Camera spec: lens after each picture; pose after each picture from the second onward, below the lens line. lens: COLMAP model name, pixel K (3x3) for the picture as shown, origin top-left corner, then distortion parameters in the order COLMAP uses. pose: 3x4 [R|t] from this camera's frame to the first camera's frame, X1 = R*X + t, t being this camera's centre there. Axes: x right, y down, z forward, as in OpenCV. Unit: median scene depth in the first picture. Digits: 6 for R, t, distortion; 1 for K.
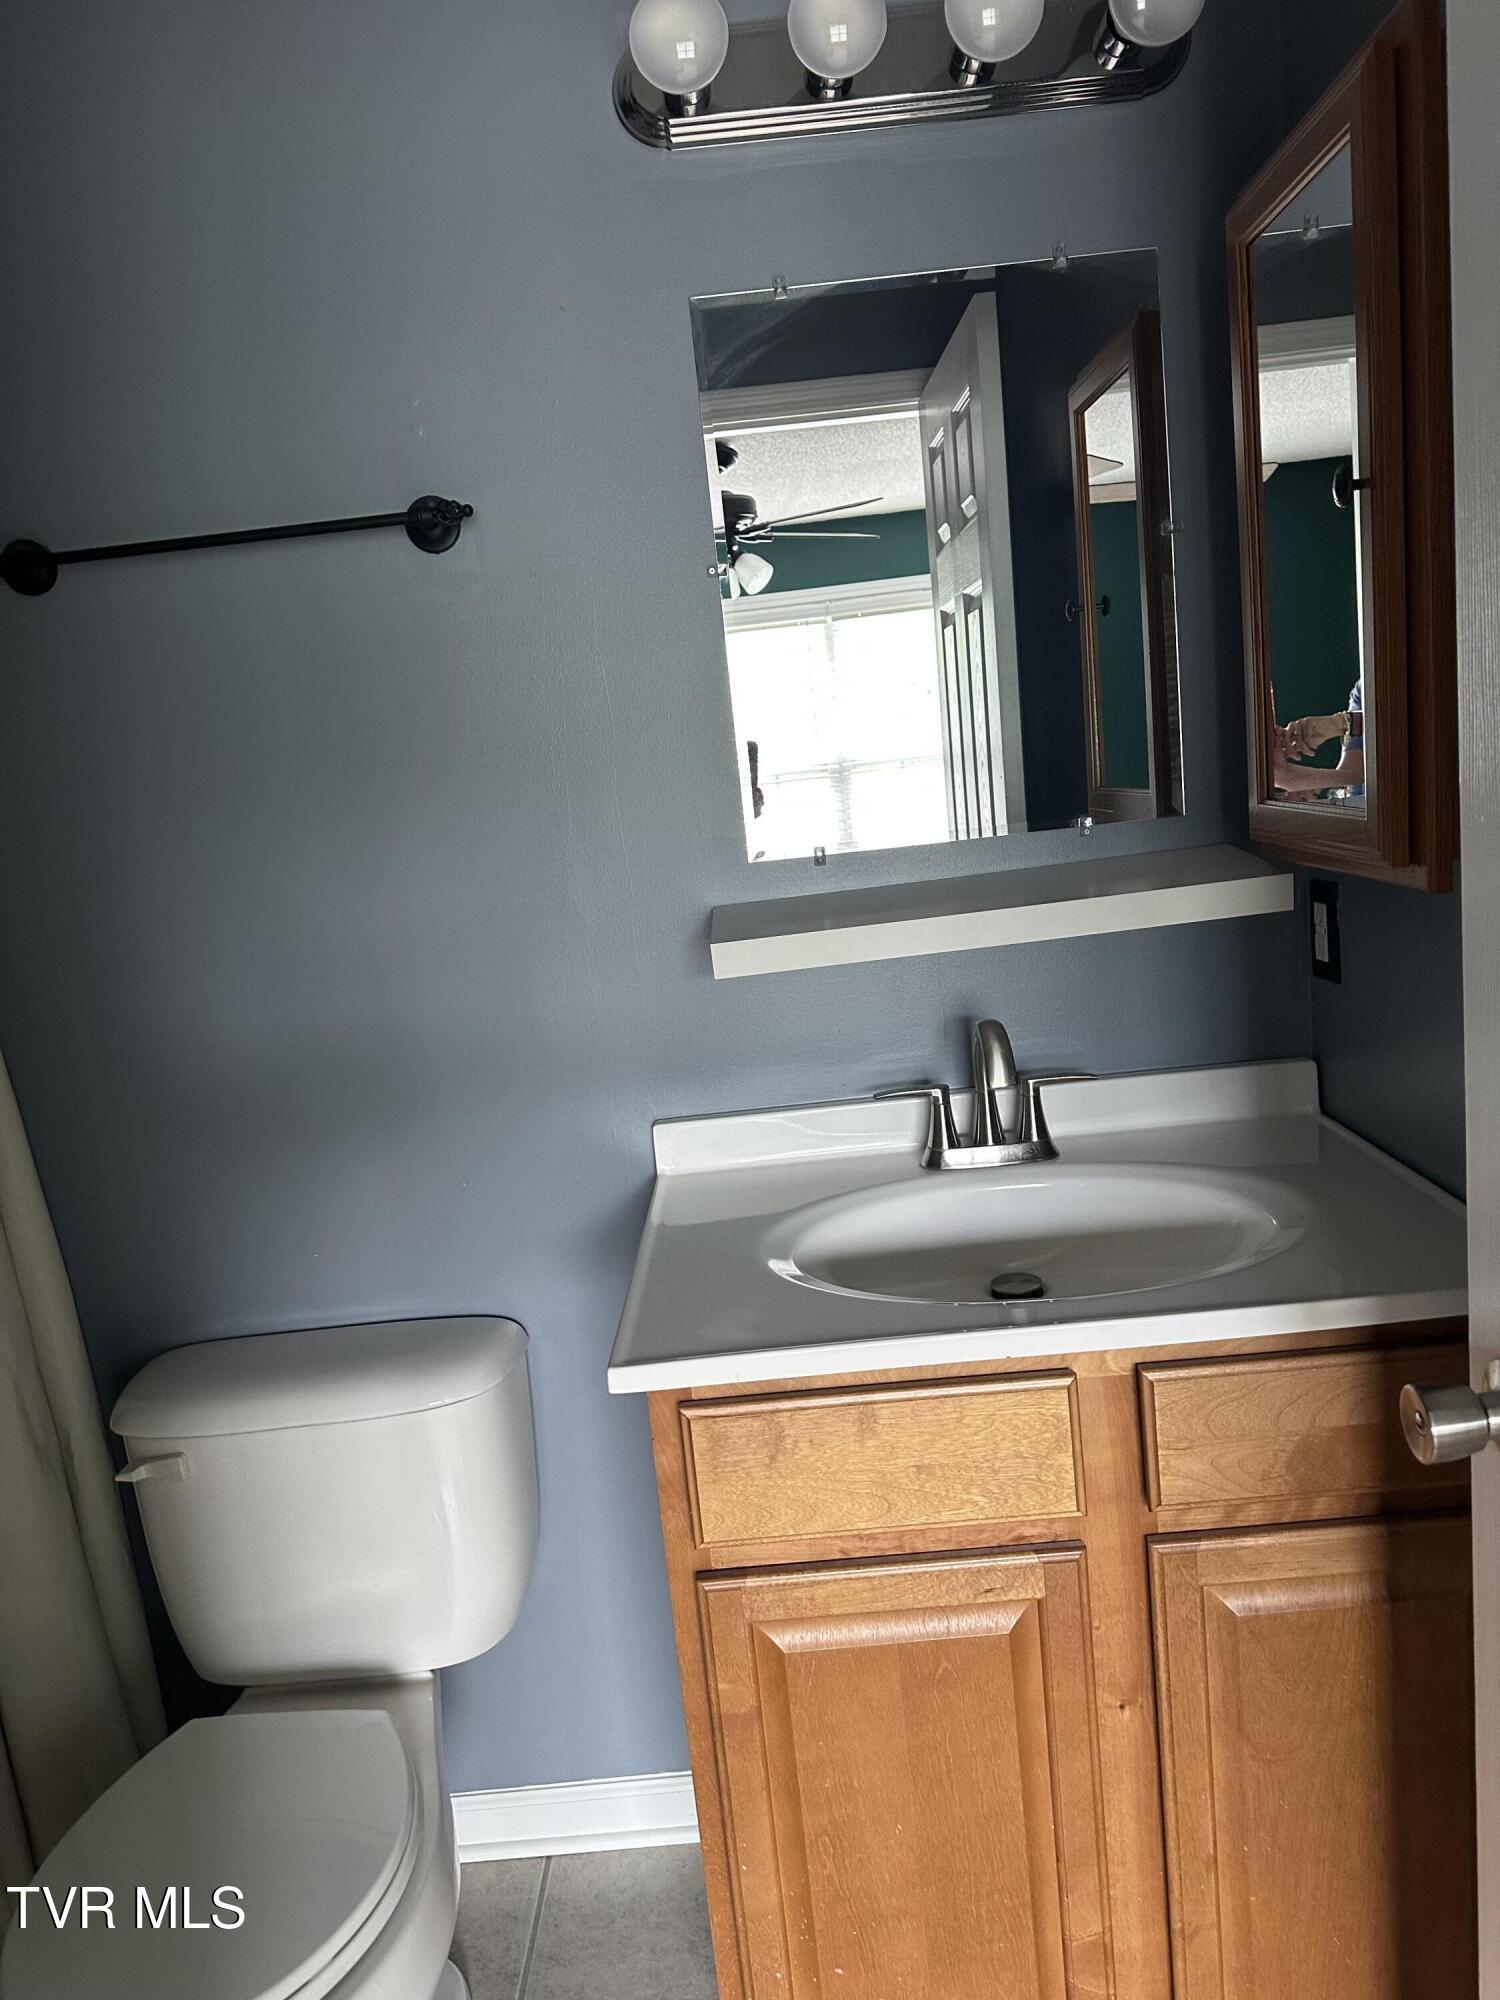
lens RADIAL K [[1398.9, 0, 745.1], [0, 1398.9, 995.7], [0, 0, 1]] dist [0.011675, -0.028675]
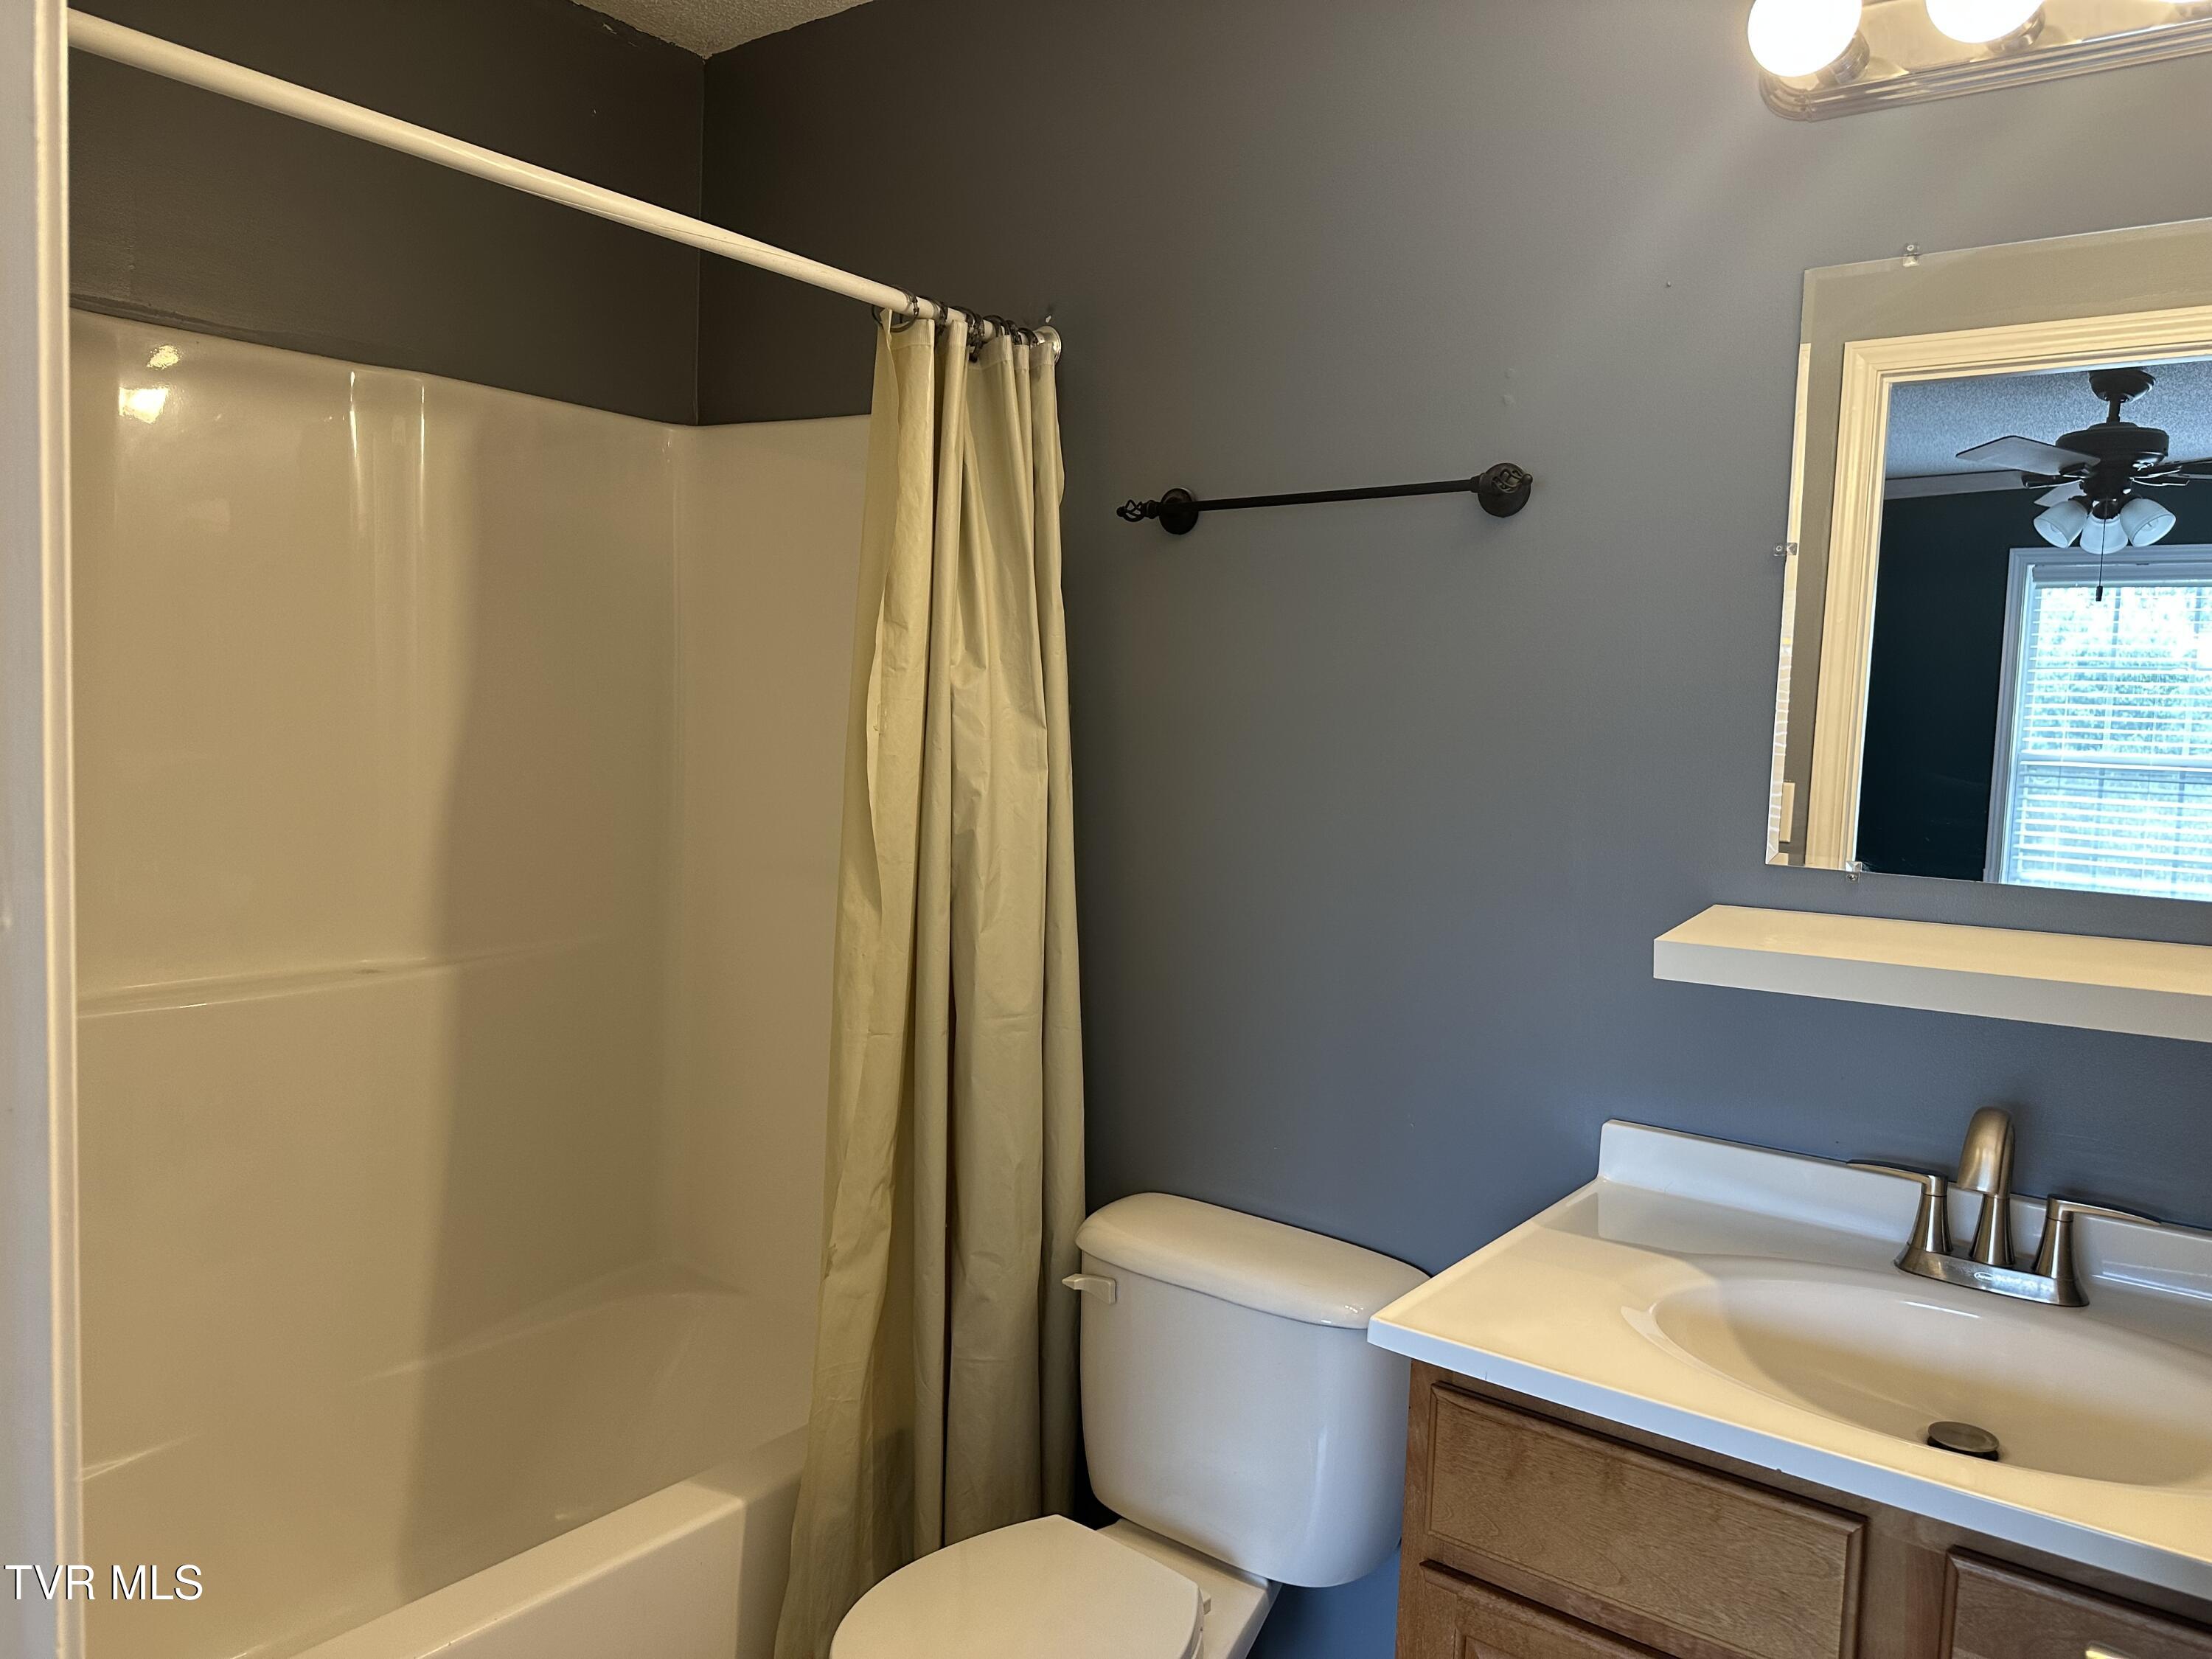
lens RADIAL K [[1547.2, 0, 1122.4], [0, 1547.2, 838.1], [0, 0, 1]] dist [0.011675, -0.028675]
pose [[0.790238, 0.172787, -0.587935, 0.316996], [-0.209927, 0.977703, 0.005173, -0.040473], [0.575720, 0.119336, 0.808891, -0.056914]]
